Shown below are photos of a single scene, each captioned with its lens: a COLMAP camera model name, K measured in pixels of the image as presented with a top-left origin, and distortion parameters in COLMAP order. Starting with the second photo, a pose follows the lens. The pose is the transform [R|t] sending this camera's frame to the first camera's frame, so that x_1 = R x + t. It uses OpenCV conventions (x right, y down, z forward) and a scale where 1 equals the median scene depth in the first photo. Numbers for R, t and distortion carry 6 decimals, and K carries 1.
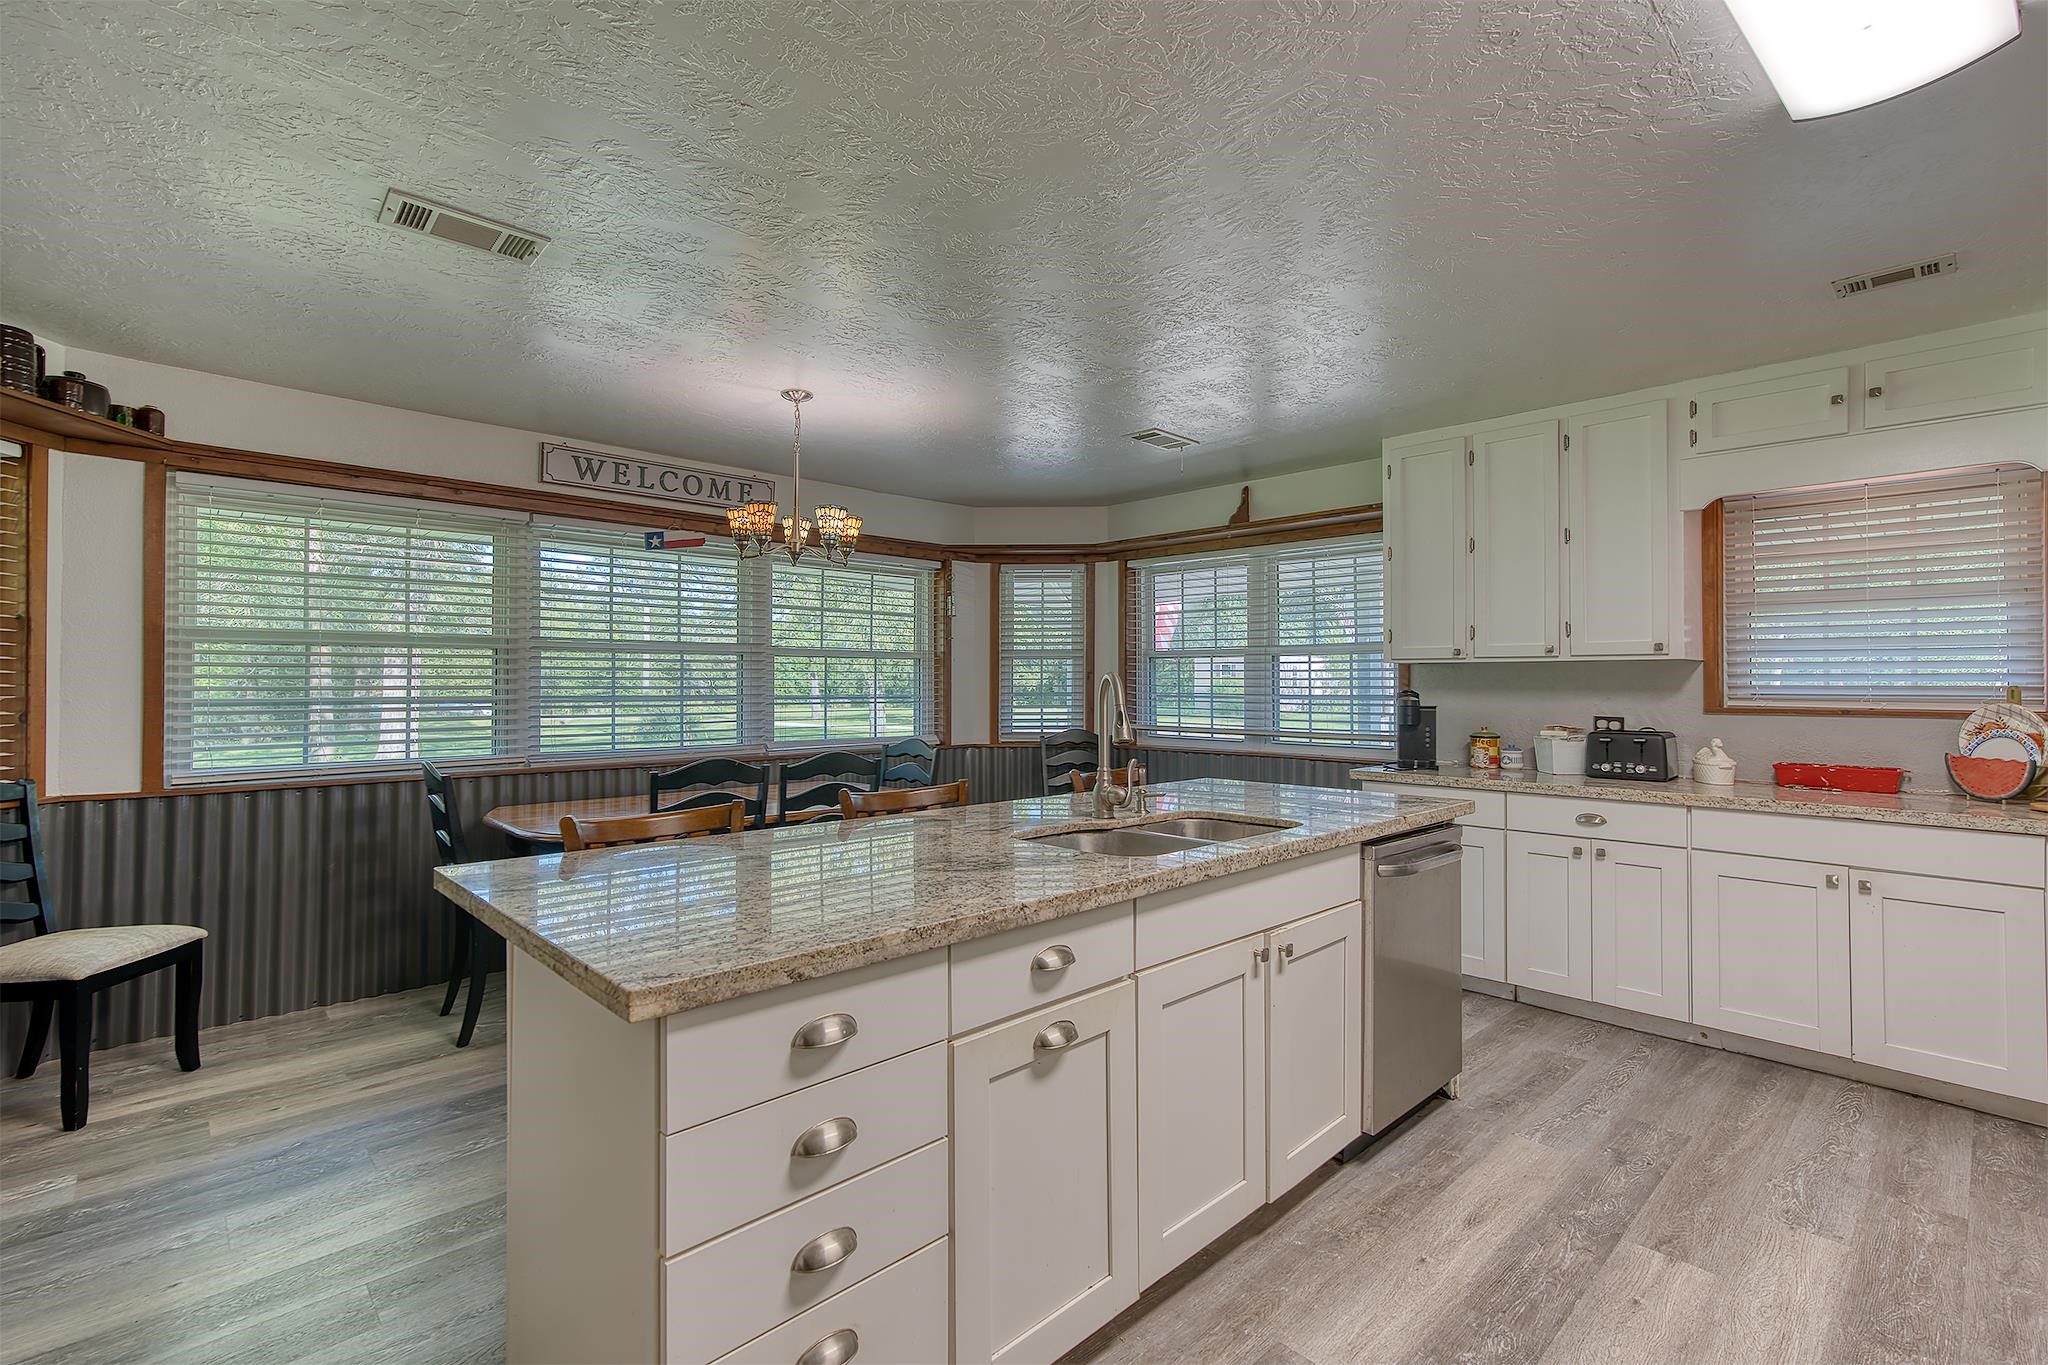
lens RADIAL K [[935.2, 0, 1041.3], [0, 935.2, 684.5], [0, 0, 1]] dist [0.002038, 0.007871]
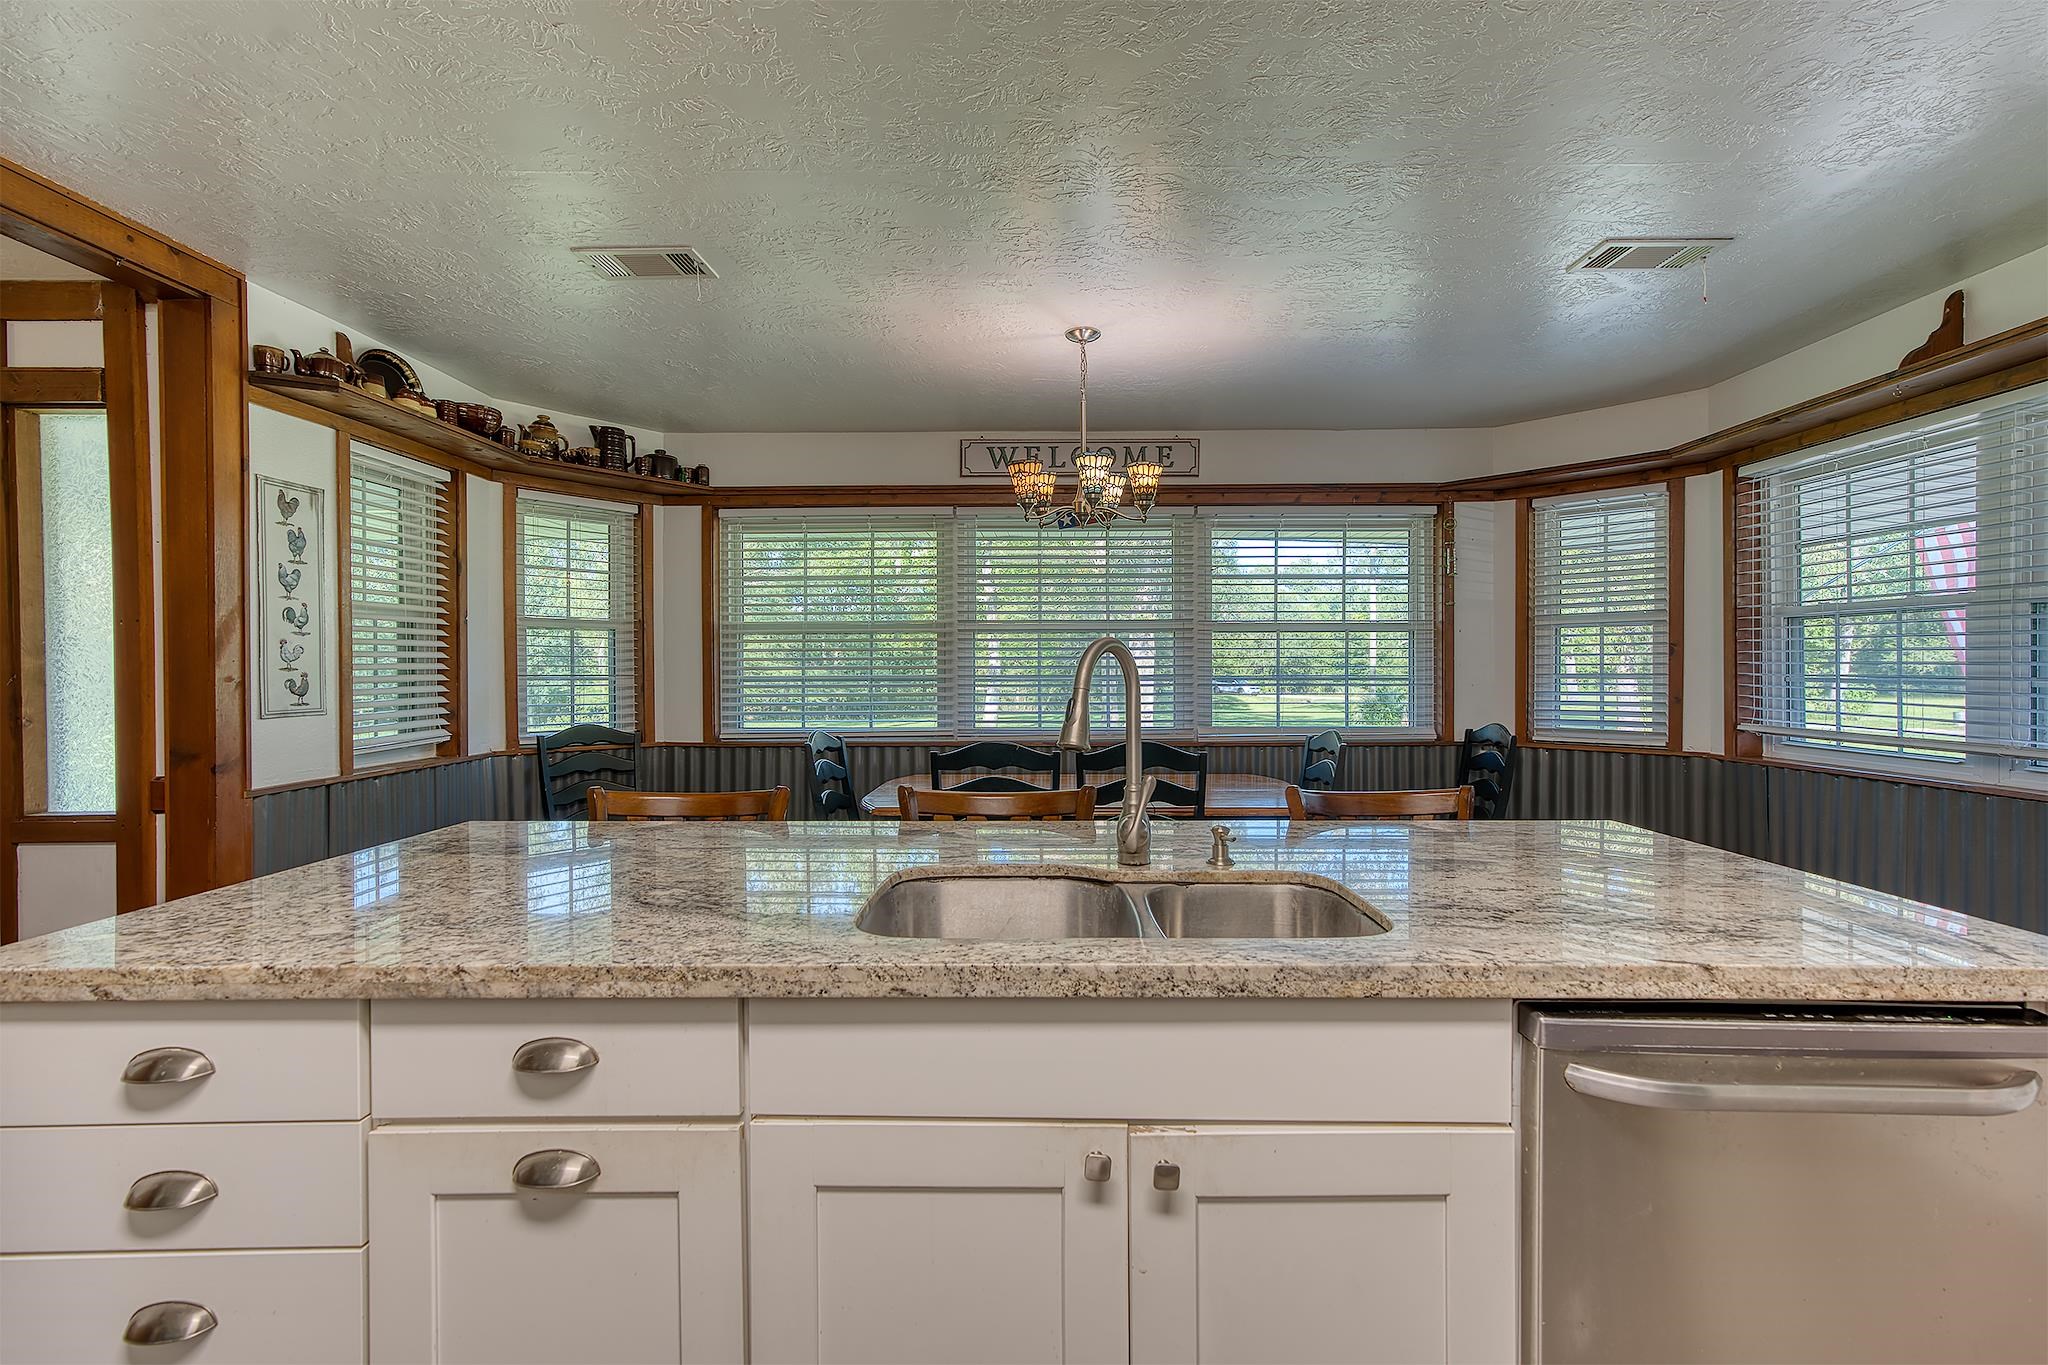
lens RADIAL K [[935.2, 0, 1043.8], [0, 935.2, 674.4], [0, 0, 1]] dist [0.002038, 0.007871]
pose [[0.703734, 0.003844, -0.710453, 0.303279], [0.003155, 0.999959, 0.008535, 0.002540], [0.710456, -0.008248, 0.703693, 0.308780]]
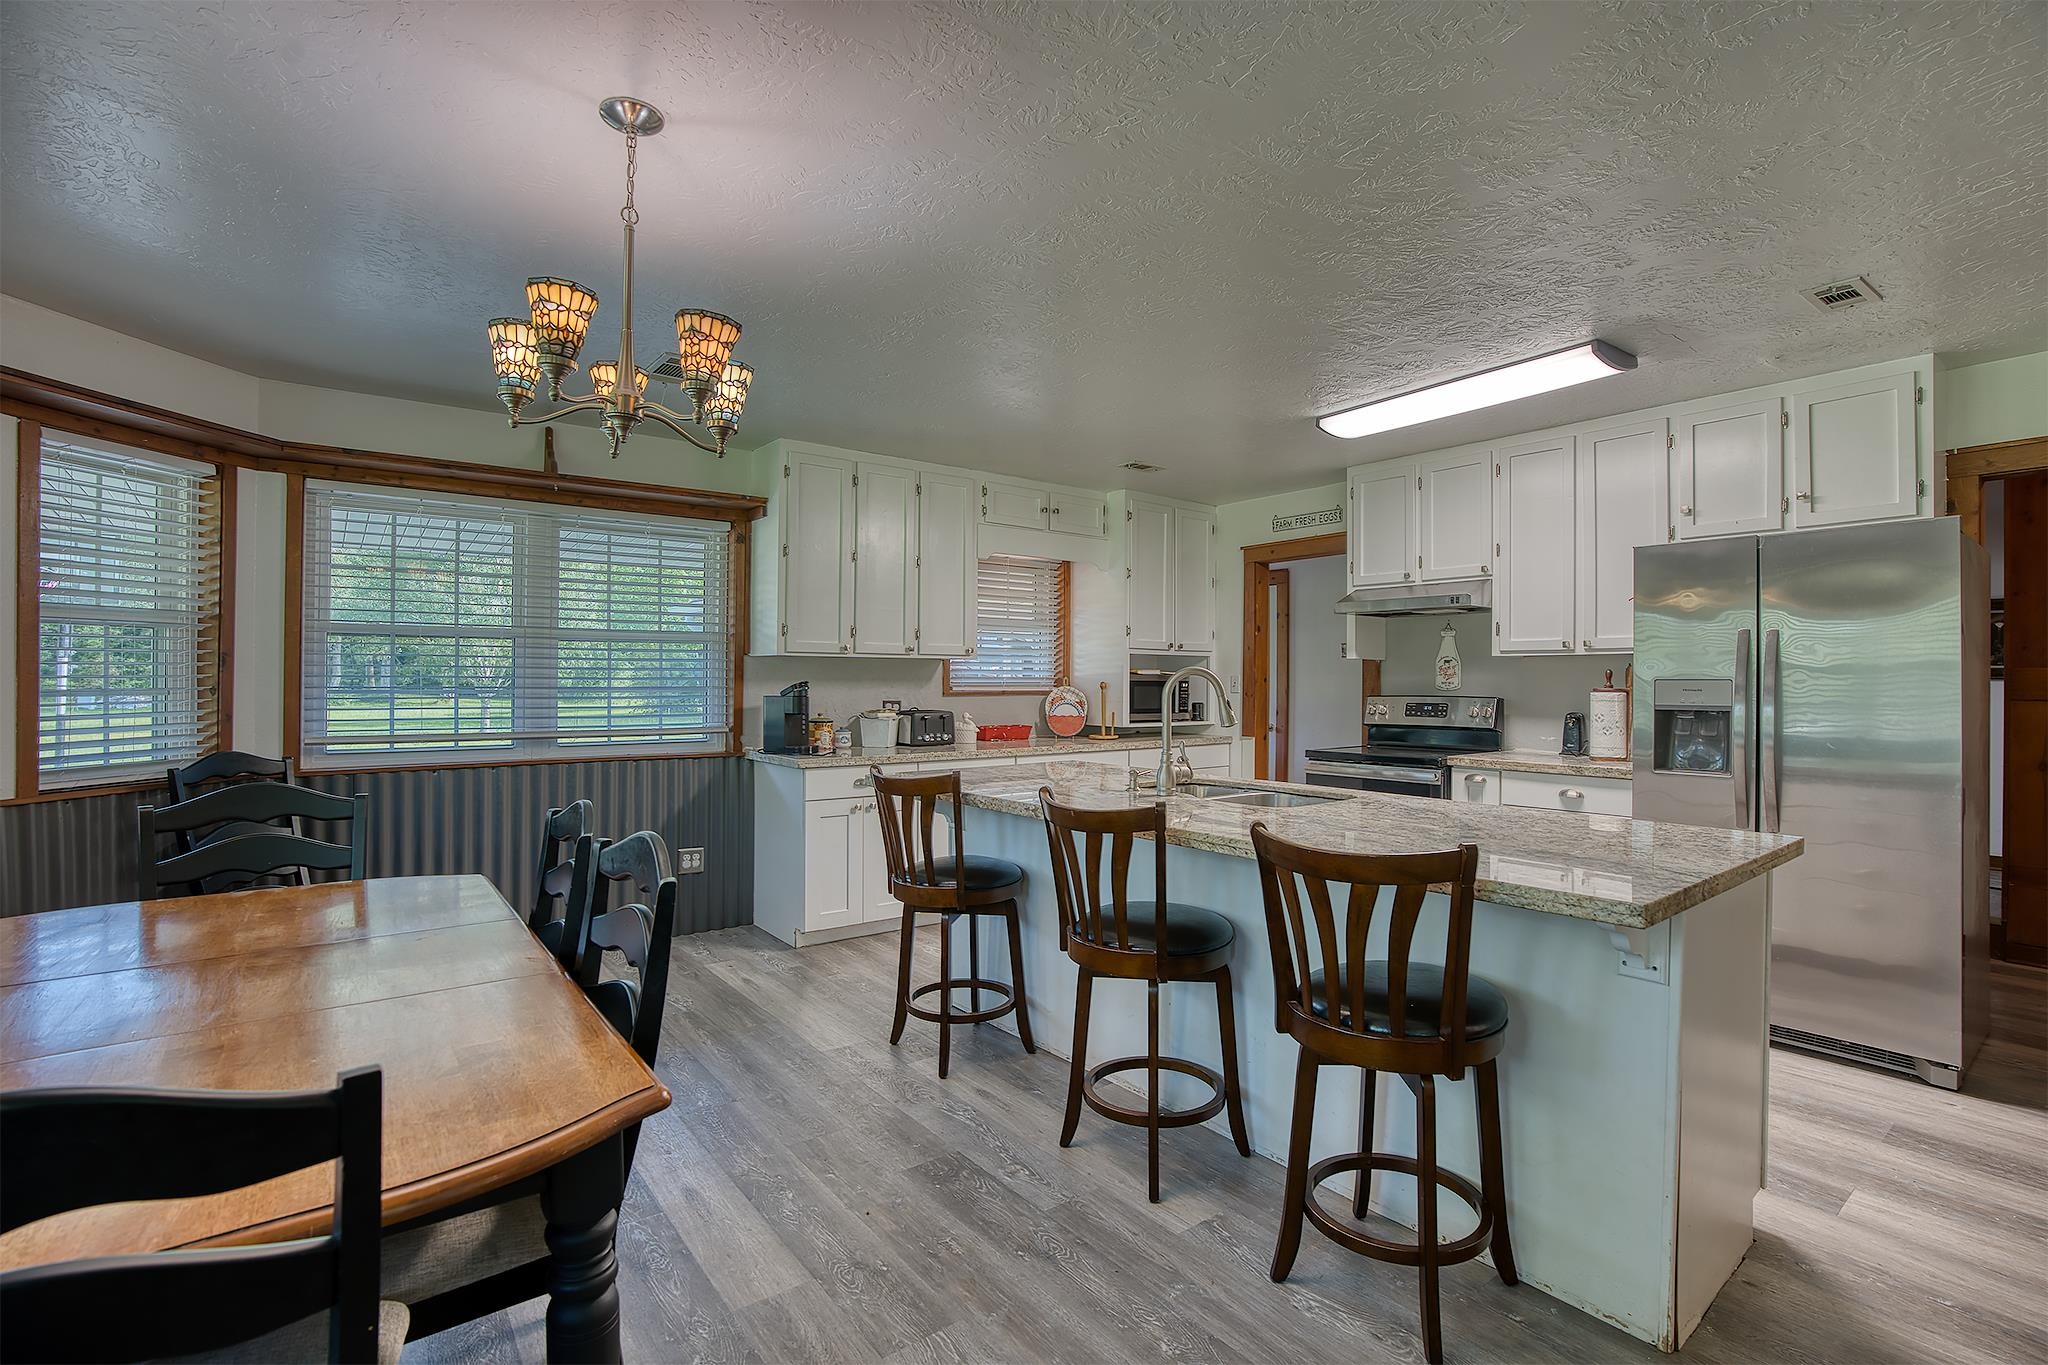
lens RADIAL K [[935.2, 0, 1028.3], [0, 935.2, 675.8], [0, 0, 1]] dist [0.002038, 0.007871]
pose [[0.139895, -0.005652, 0.990150, -0.654552], [-0.009384, 0.999931, 0.007033, -0.011066], [-0.990122, -0.010275, 0.139833, 0.618712]]
